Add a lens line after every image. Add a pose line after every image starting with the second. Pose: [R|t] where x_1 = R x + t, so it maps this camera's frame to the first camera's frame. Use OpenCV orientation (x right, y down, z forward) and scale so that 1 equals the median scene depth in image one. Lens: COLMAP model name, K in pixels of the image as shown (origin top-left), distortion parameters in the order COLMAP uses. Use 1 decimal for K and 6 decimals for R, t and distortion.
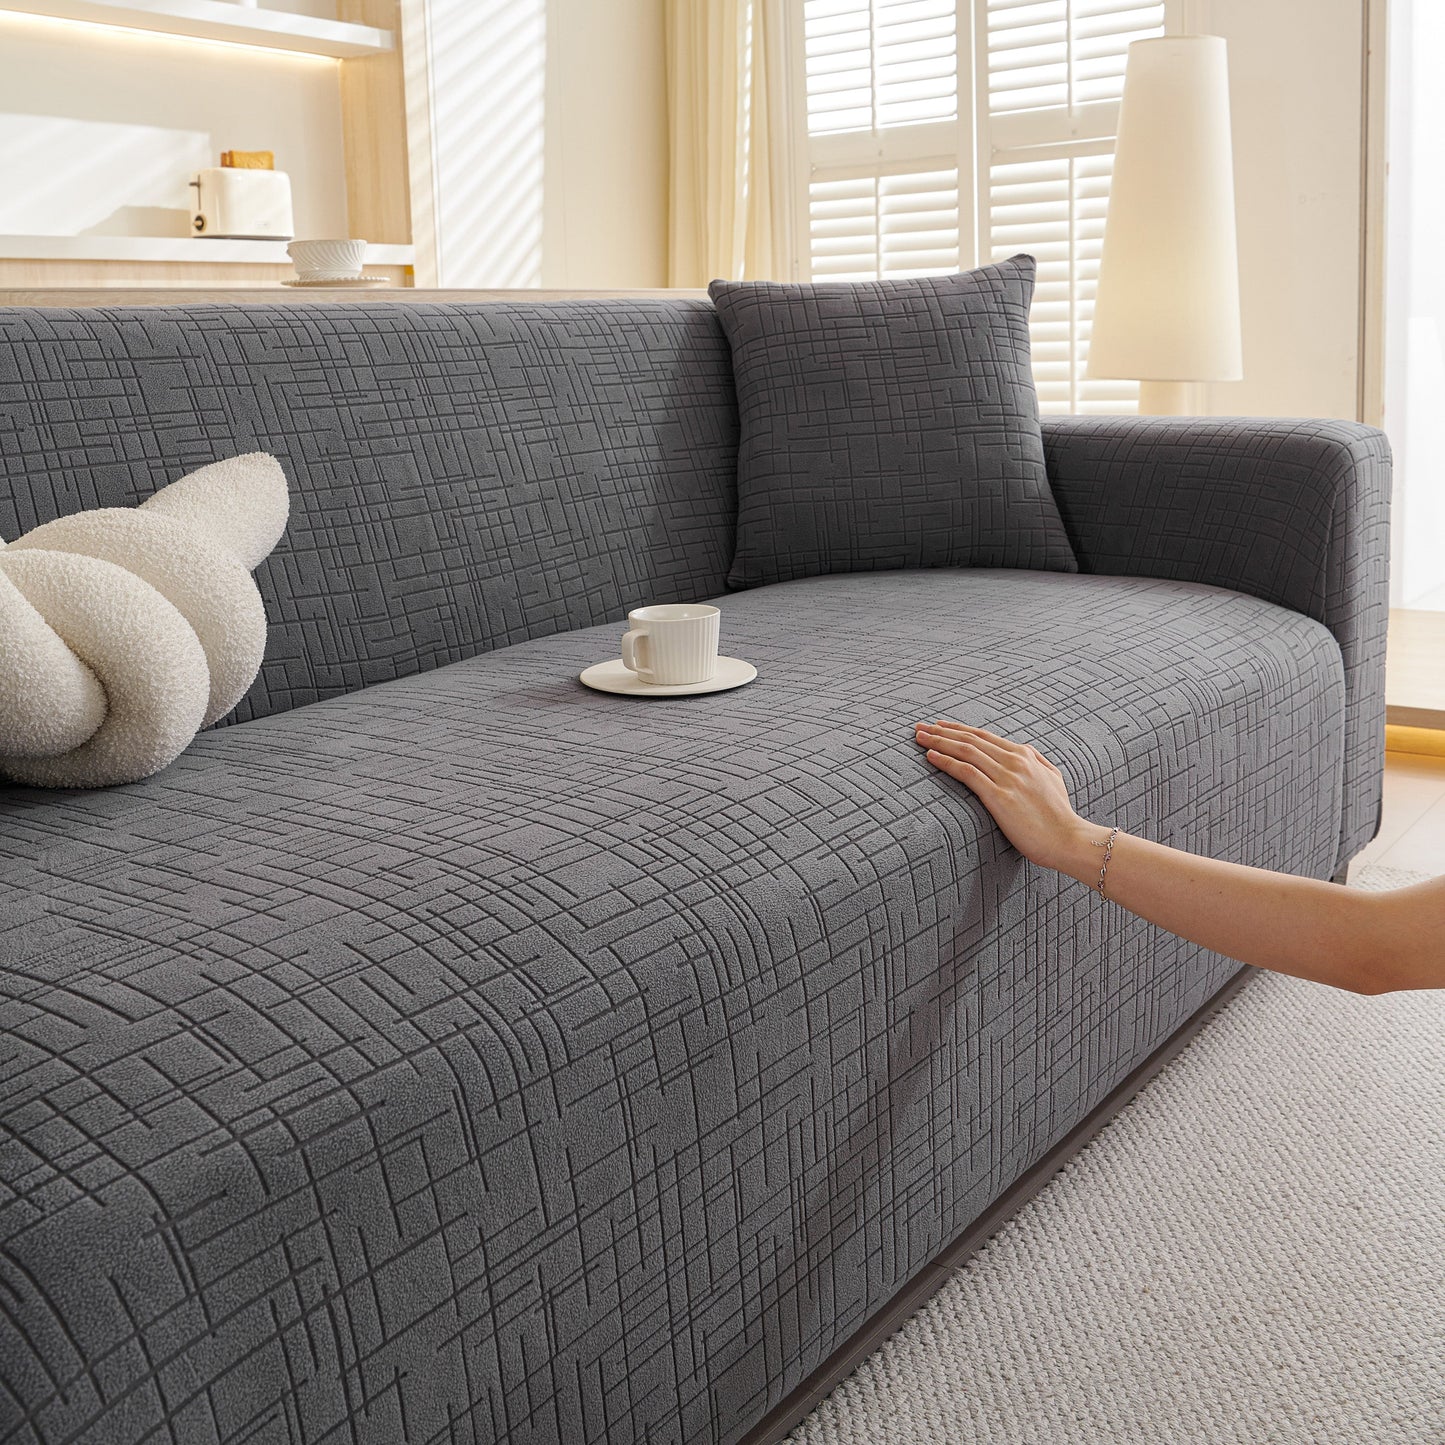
lens RADIAL K [[1655.1, 0, 718.7], [0, 1655.1, 581.3], [0, 0, 1]] dist [-0.060466, 0.038279]
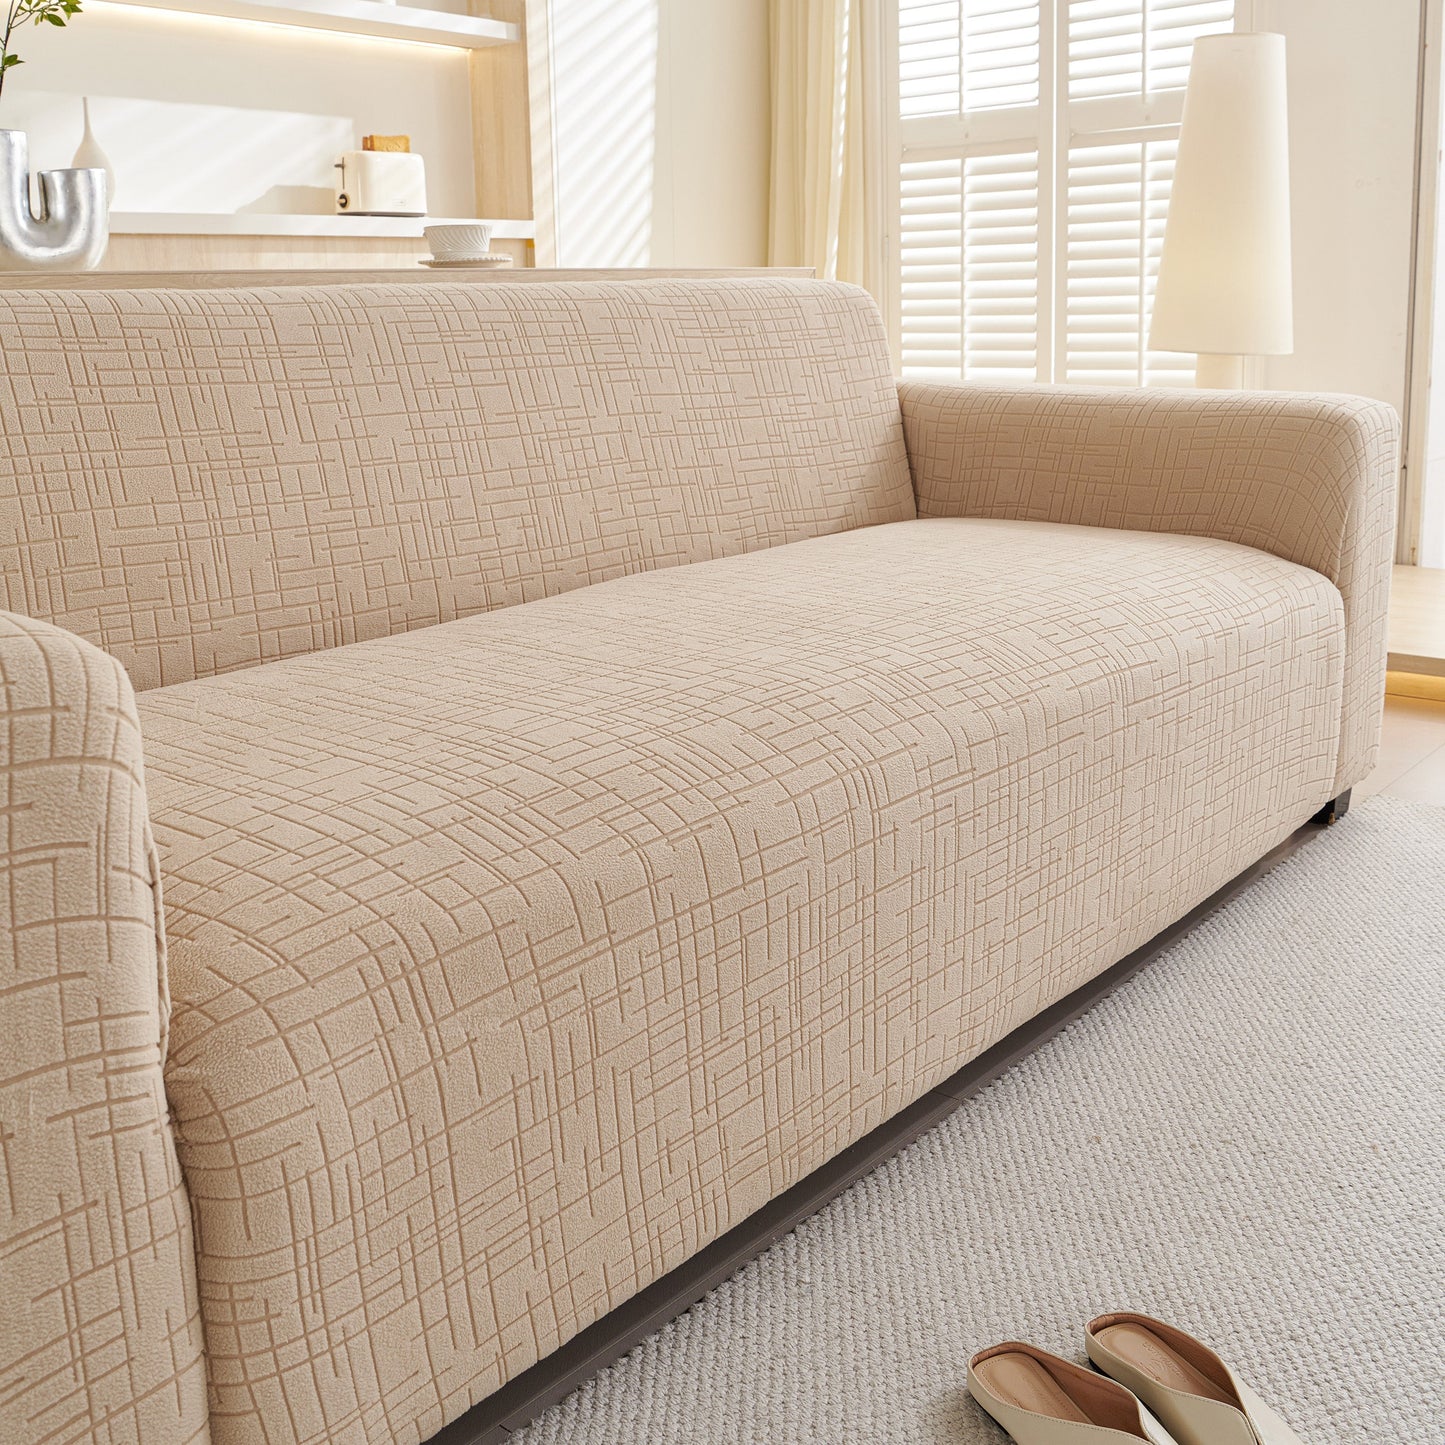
lens RADIAL K [[1587.5, 0, 719.1], [0, 1587.5, 598.3], [0, 0, 1]] dist [-0.064121, 0.025630]
pose [[0.997736, 0.020277, -0.064122, 0.028973], [-0.017628, 0.998978, 0.041610, 0.004336], [0.064900, -0.040385, 0.997074, -0.147333]]
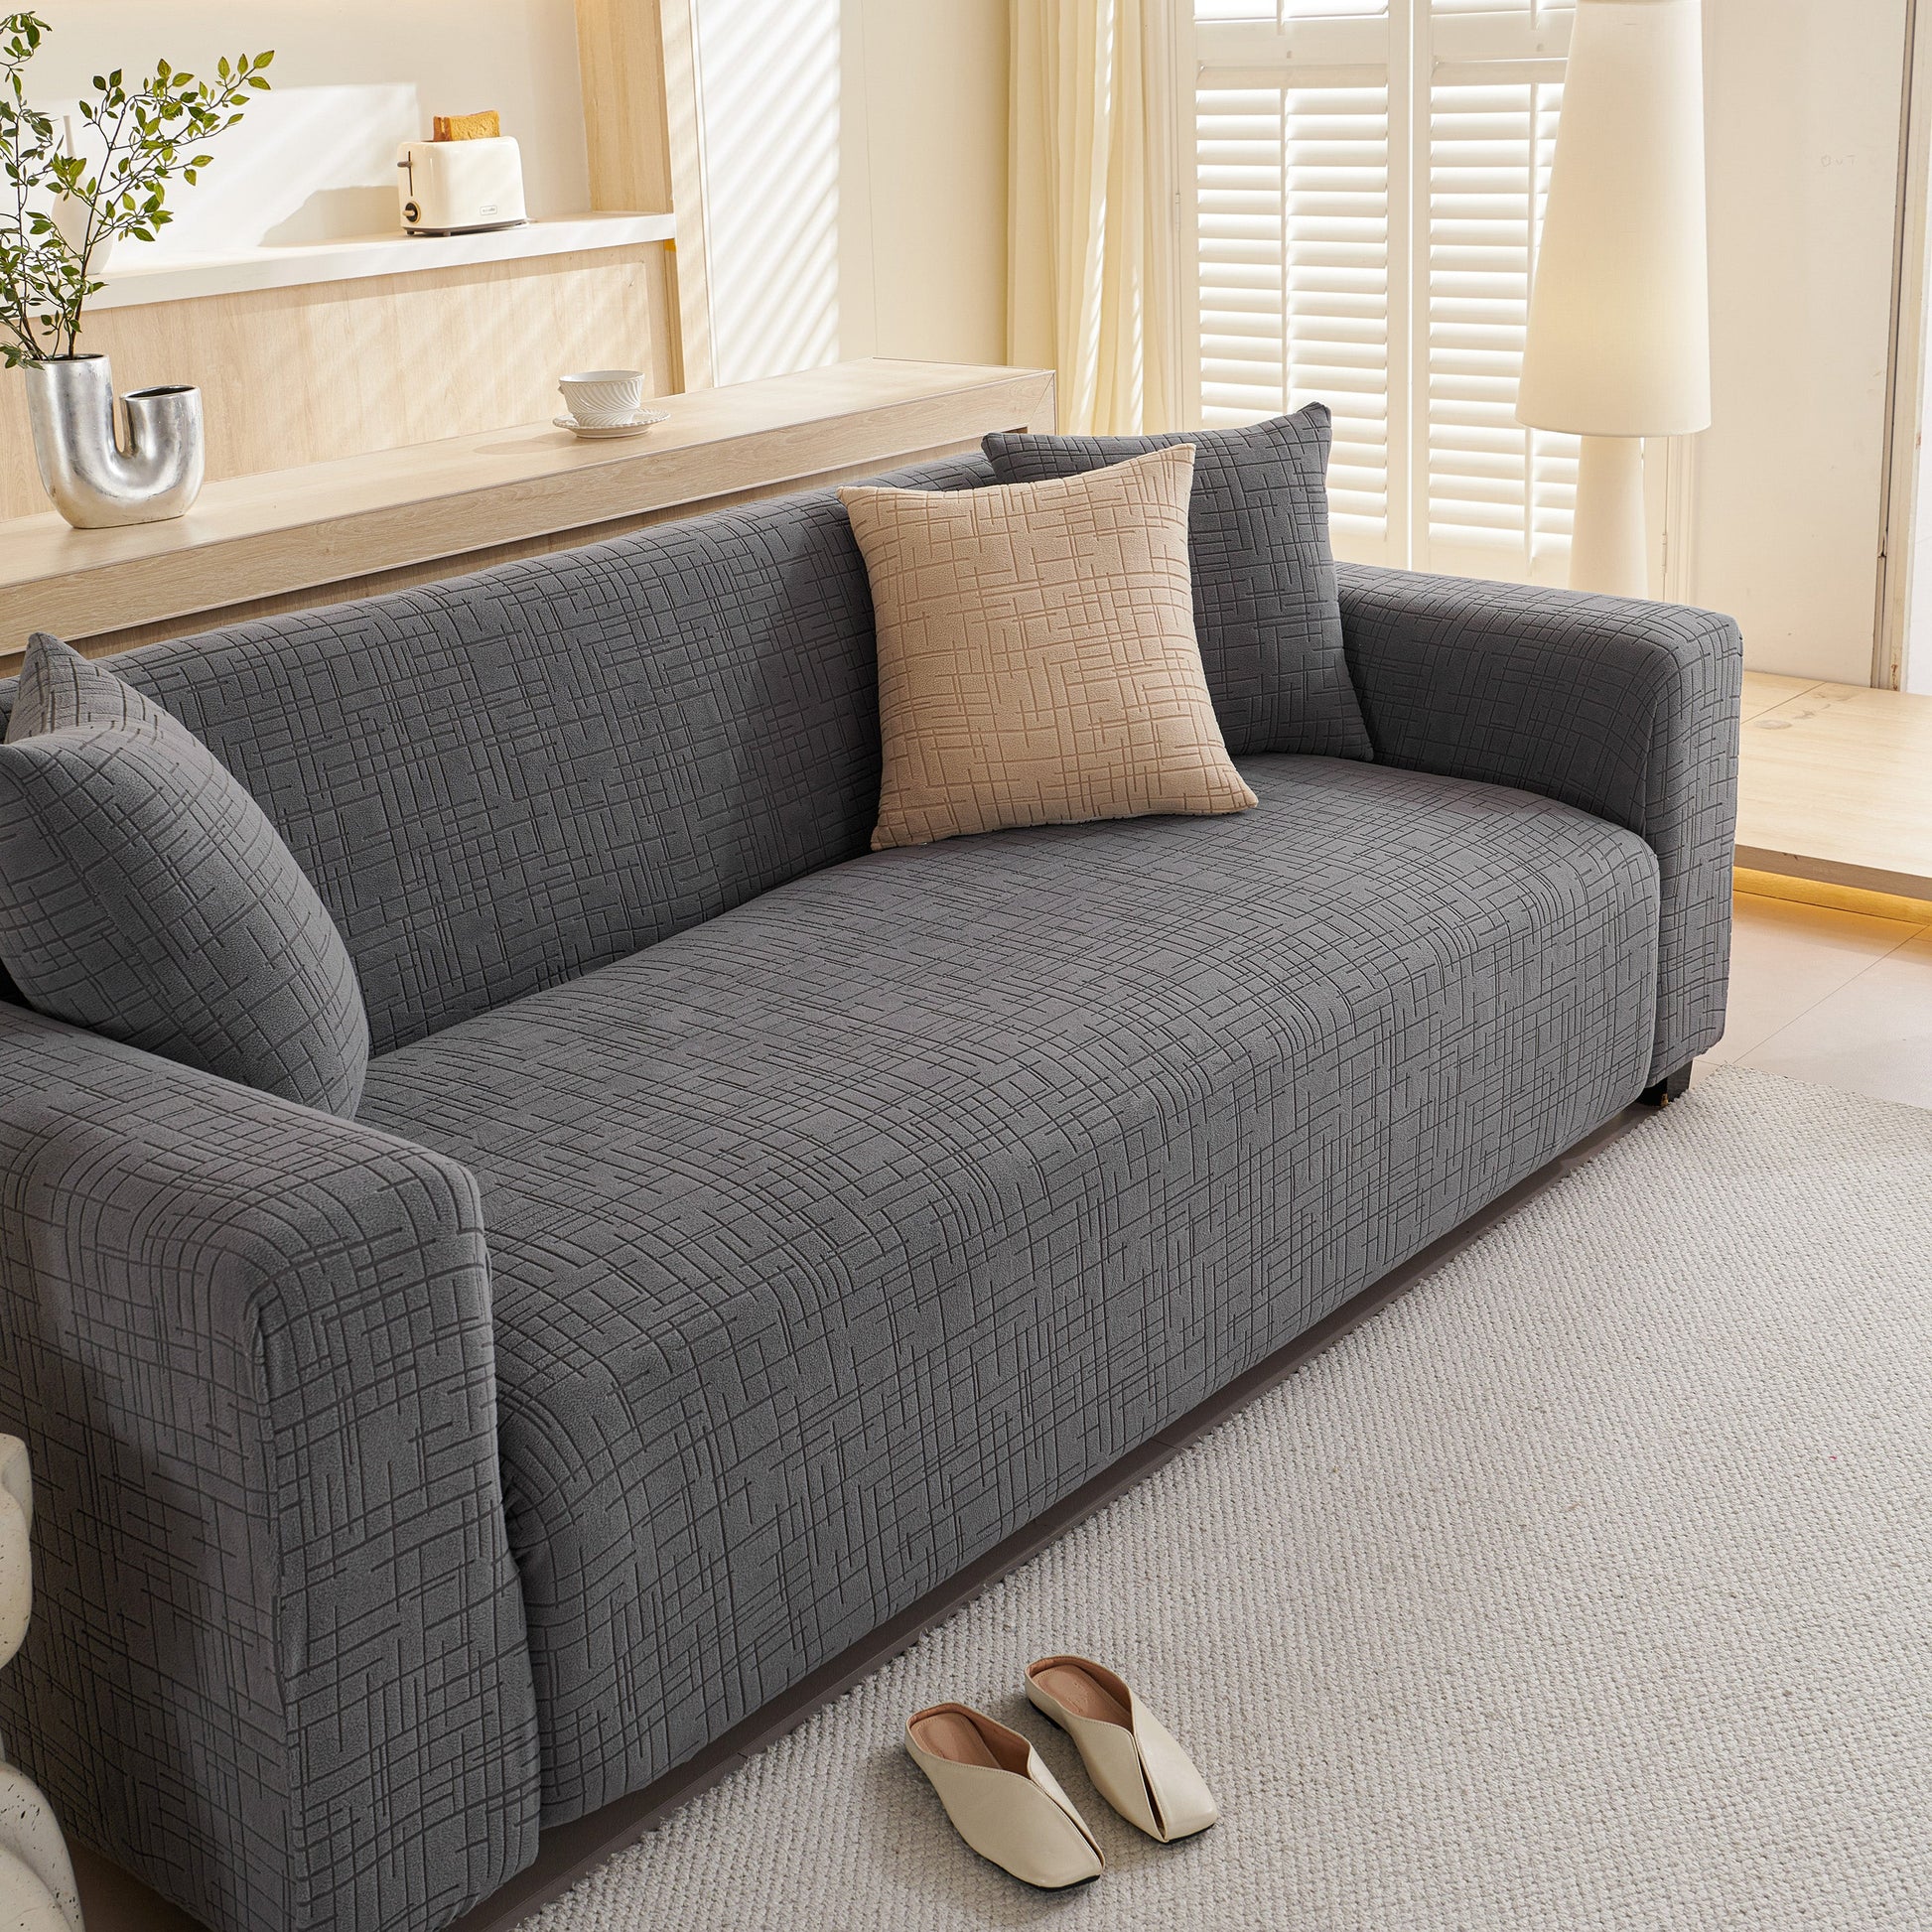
lens RADIAL K [[2715.2, 0, 961.2], [0, 2715.2, 787.6], [0, 0, 1]] dist [-0.003610, 0.067442]
pose [[0.997925, 0.009519, -0.063672, 0.099079], [-0.000787, 0.990737, 0.135791, -0.307651], [0.064375, -0.135459, 0.988689, -0.849826]]
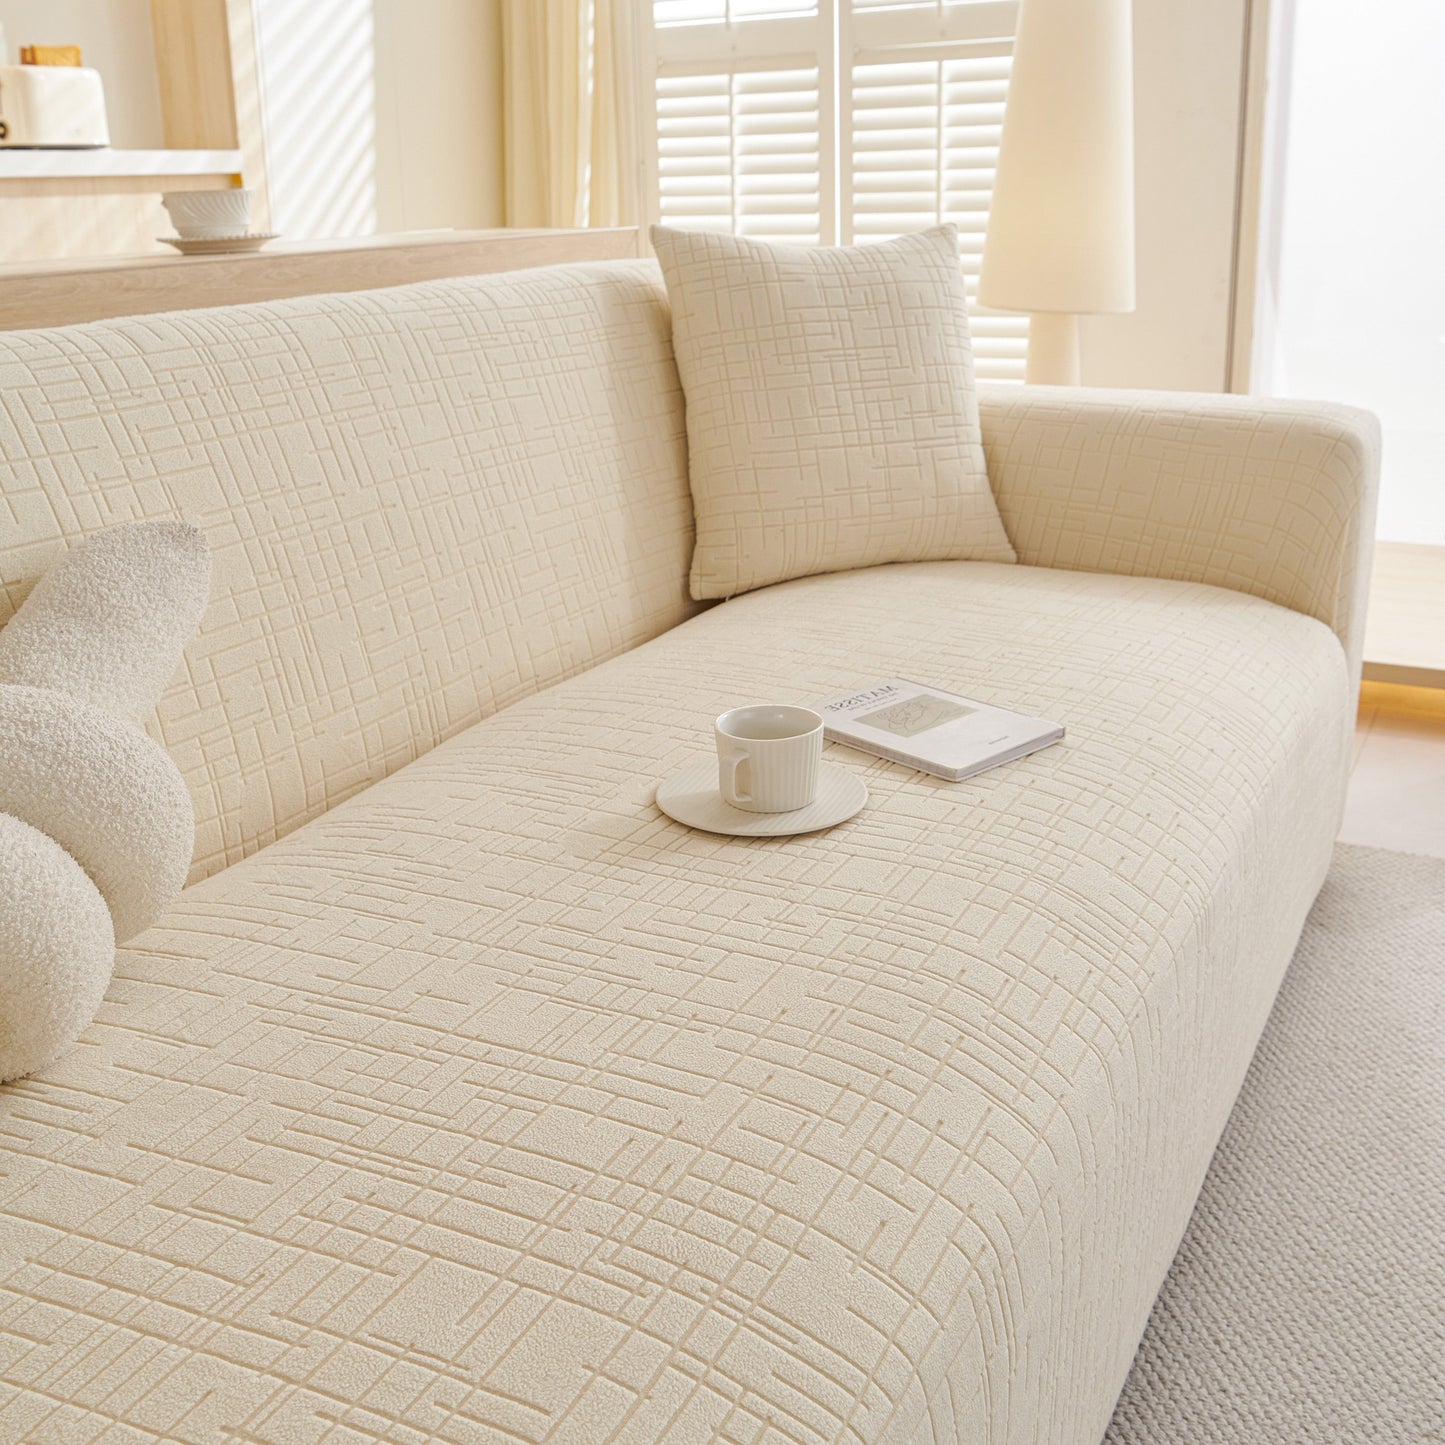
lens RADIAL K [[1595.9, 0, 717.2], [0, 1595.9, 664.2], [0, 0, 1]] dist [-0.064014, 0.026038]
pose [[0.988952, -0.035458, 0.143933, -0.170794], [0.014602, 0.989550, 0.143448, -0.125599], [-0.147516, -0.139761, 0.979135, 0.198165]]
